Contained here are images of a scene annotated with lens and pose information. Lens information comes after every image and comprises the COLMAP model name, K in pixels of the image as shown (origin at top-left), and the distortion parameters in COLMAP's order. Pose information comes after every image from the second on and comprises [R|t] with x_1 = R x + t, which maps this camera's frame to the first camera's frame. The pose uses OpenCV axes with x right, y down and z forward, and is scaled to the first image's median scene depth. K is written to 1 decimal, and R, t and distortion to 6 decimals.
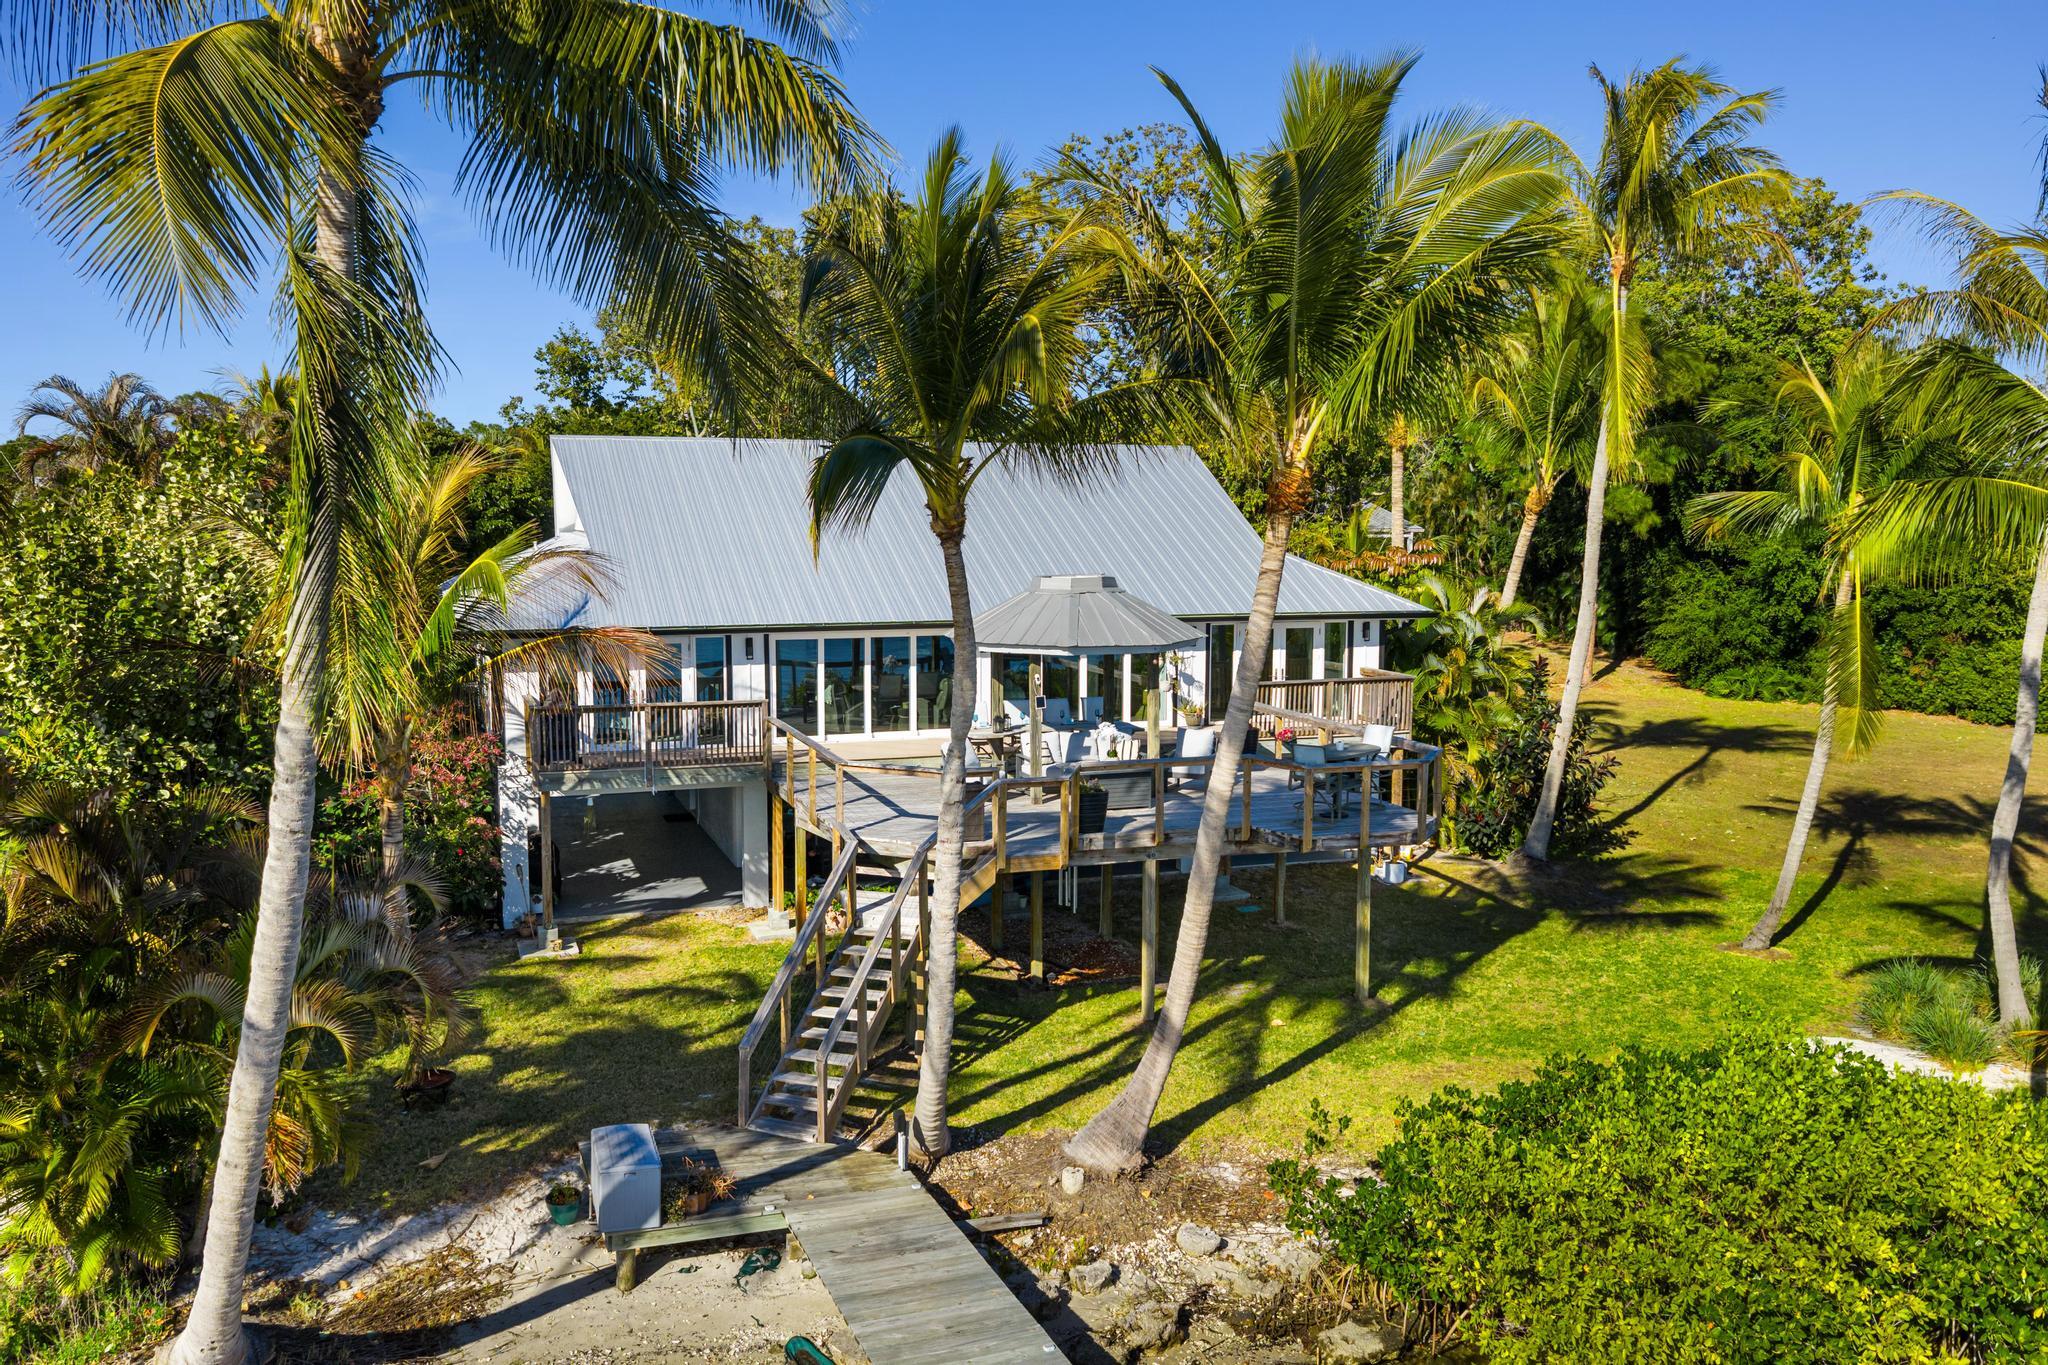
lens RADIAL K [[1697.7, 0, 1024.0], [0, 1697.7, 682.5], [0, 0, 1]] dist [-0.002887, 0.000409]
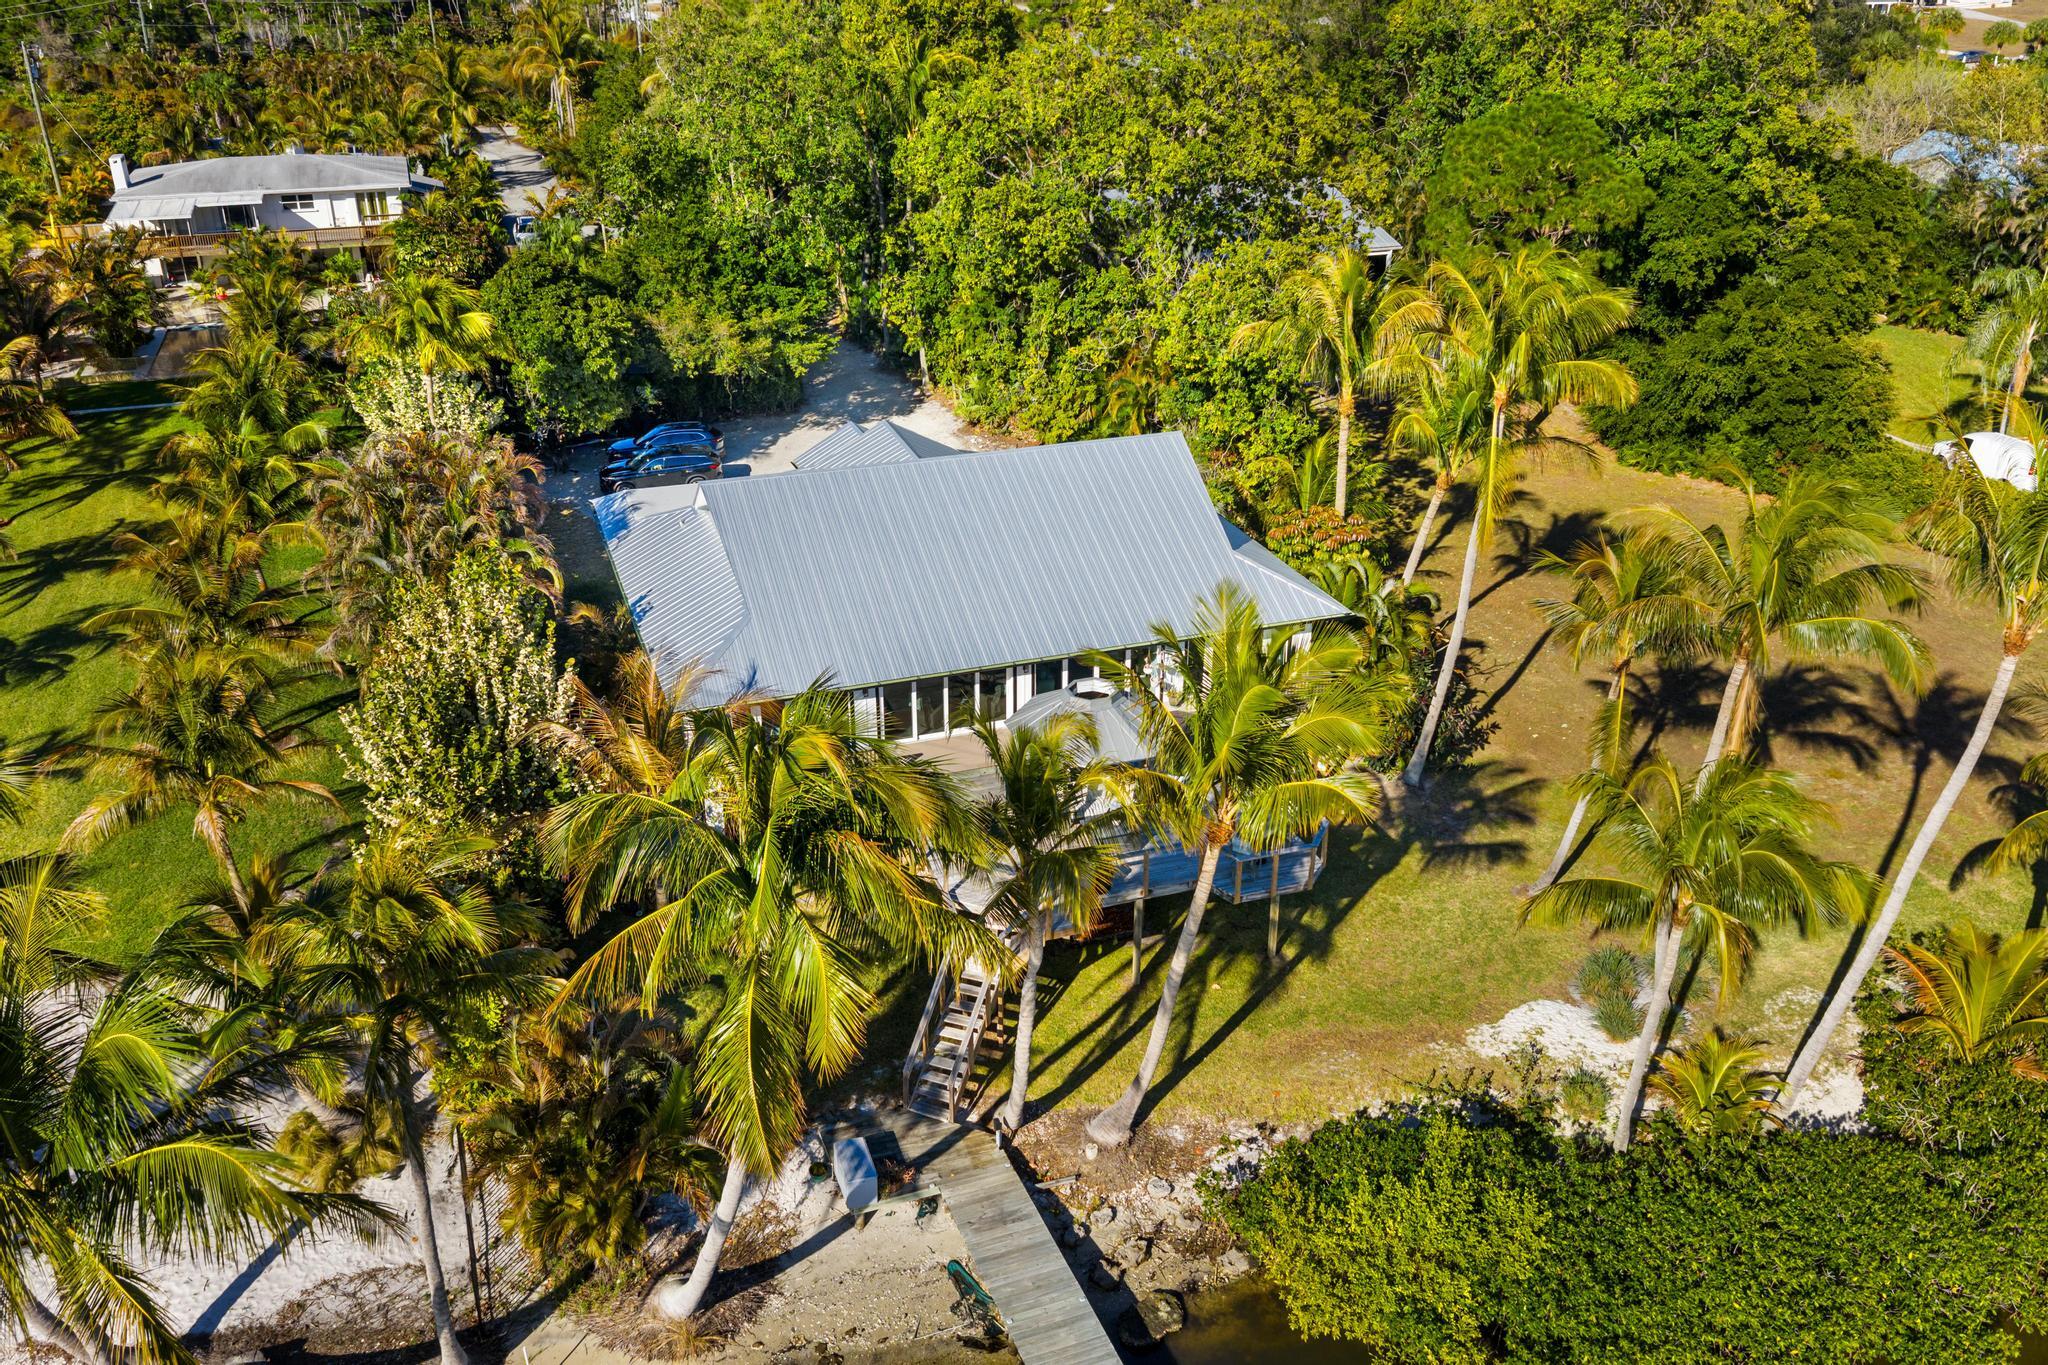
lens RADIAL K [[1697.7, 0, 1024.0], [0, 1697.7, 682.5], [0, 0, 1]] dist [-0.002887, 0.000409]
pose [[0.999995, -0.003085, -0.000570, -0.029131], [0.003100, 0.944050, 0.329787, -0.551248], [-0.000479, -0.329788, 0.944055, -0.393441]]
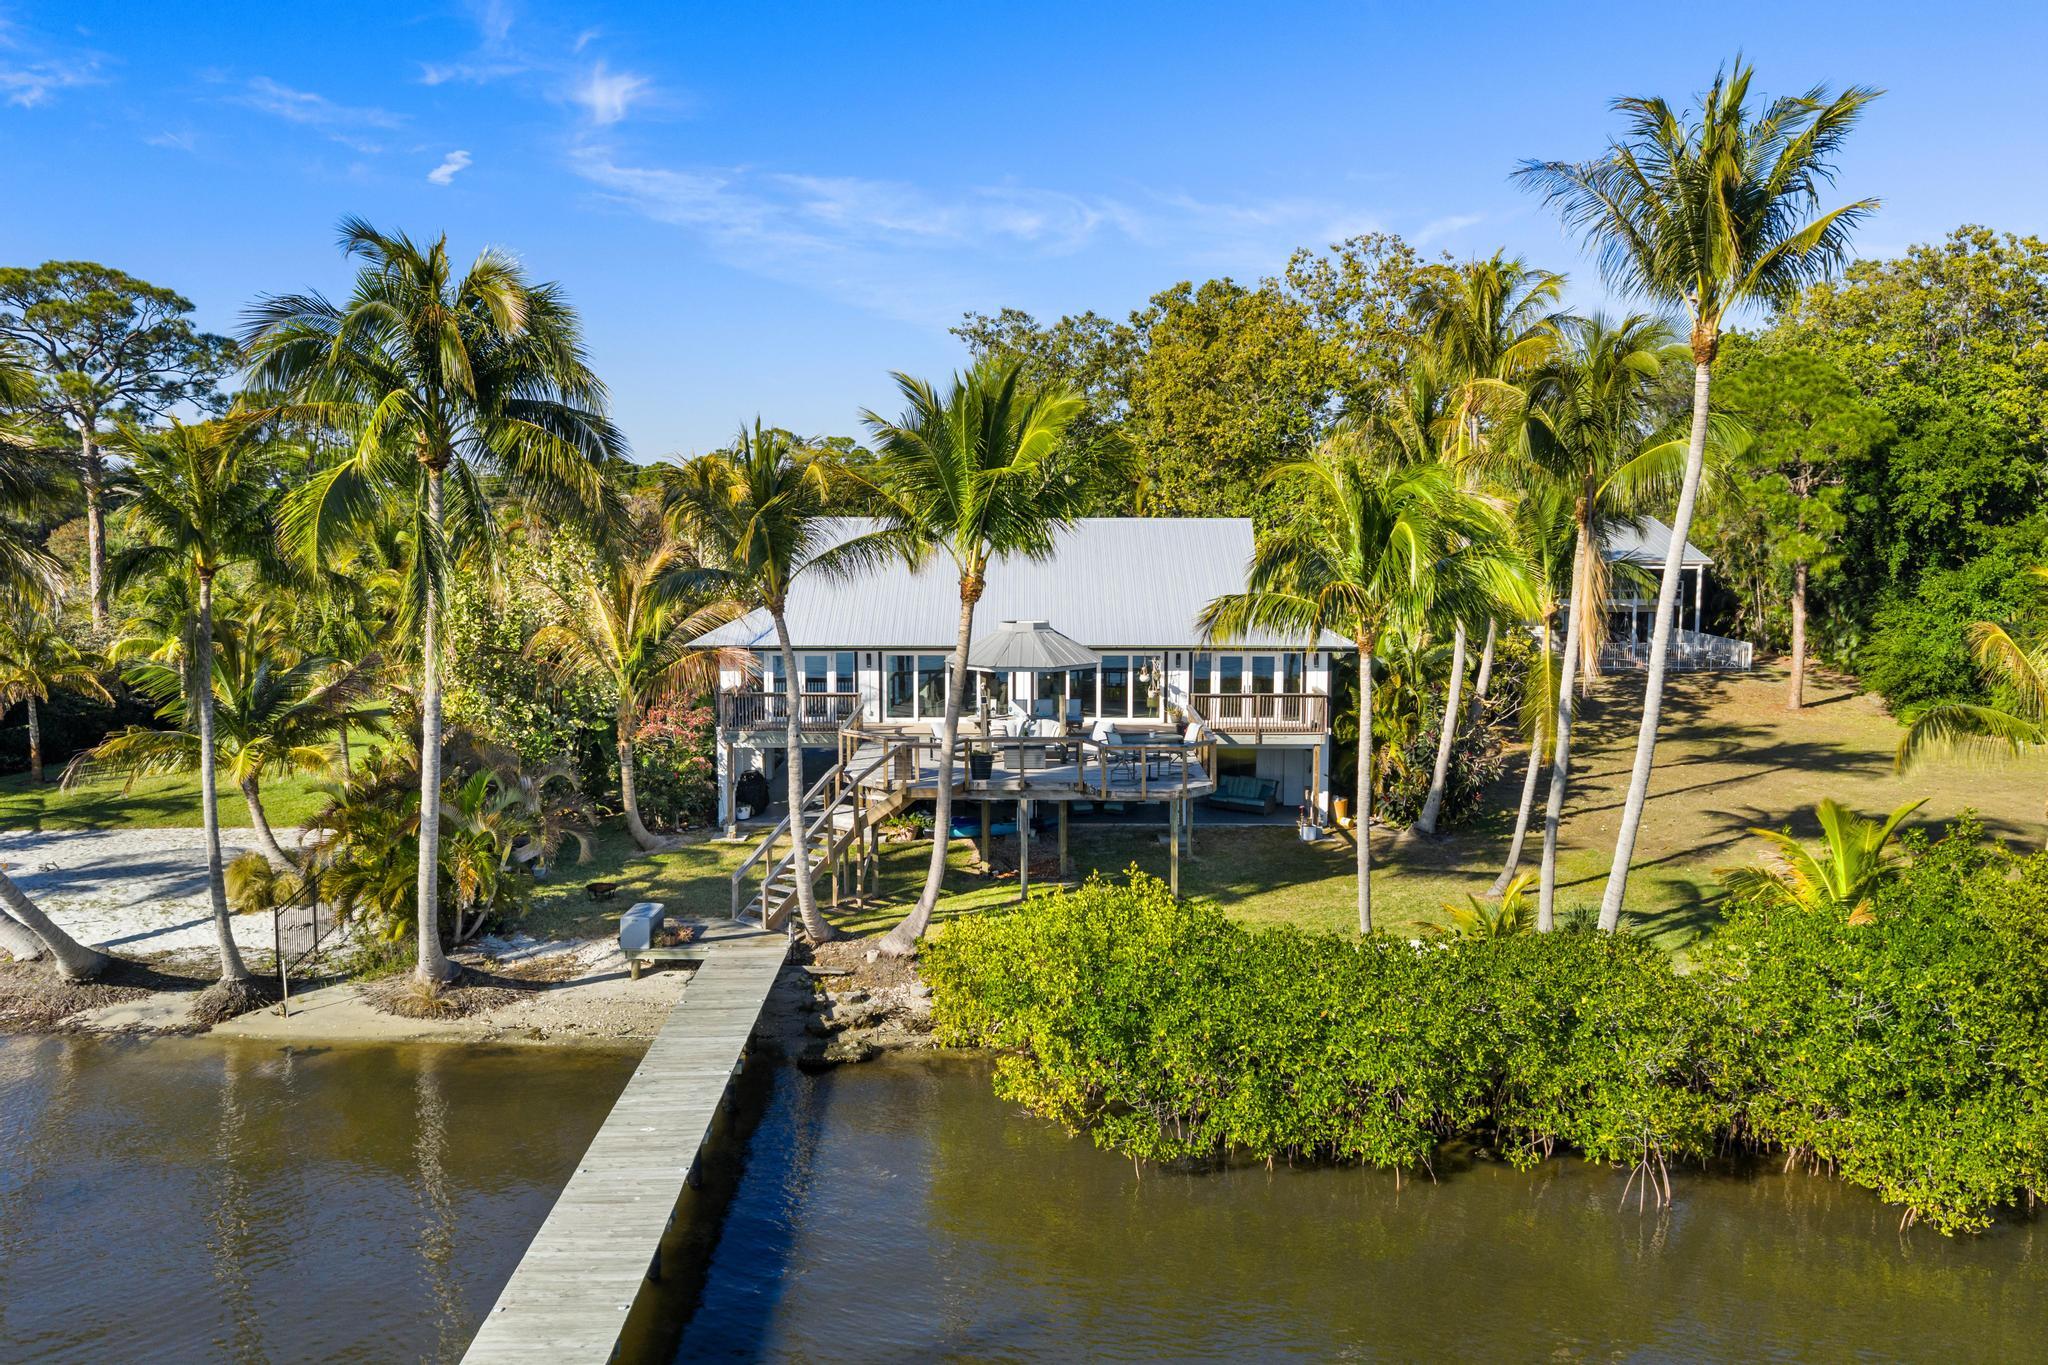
lens RADIAL K [[1696.9, 0, 1024.0], [0, 1696.9, 682.5], [0, 0, 1]] dist [0.010206, -0.009199]
pose [[0.941527, 0.034171, -0.335201, 0.555281], [-0.034082, 0.999400, 0.006149, -0.015547], [0.335210, 0.005635, 0.942126, -0.482281]]
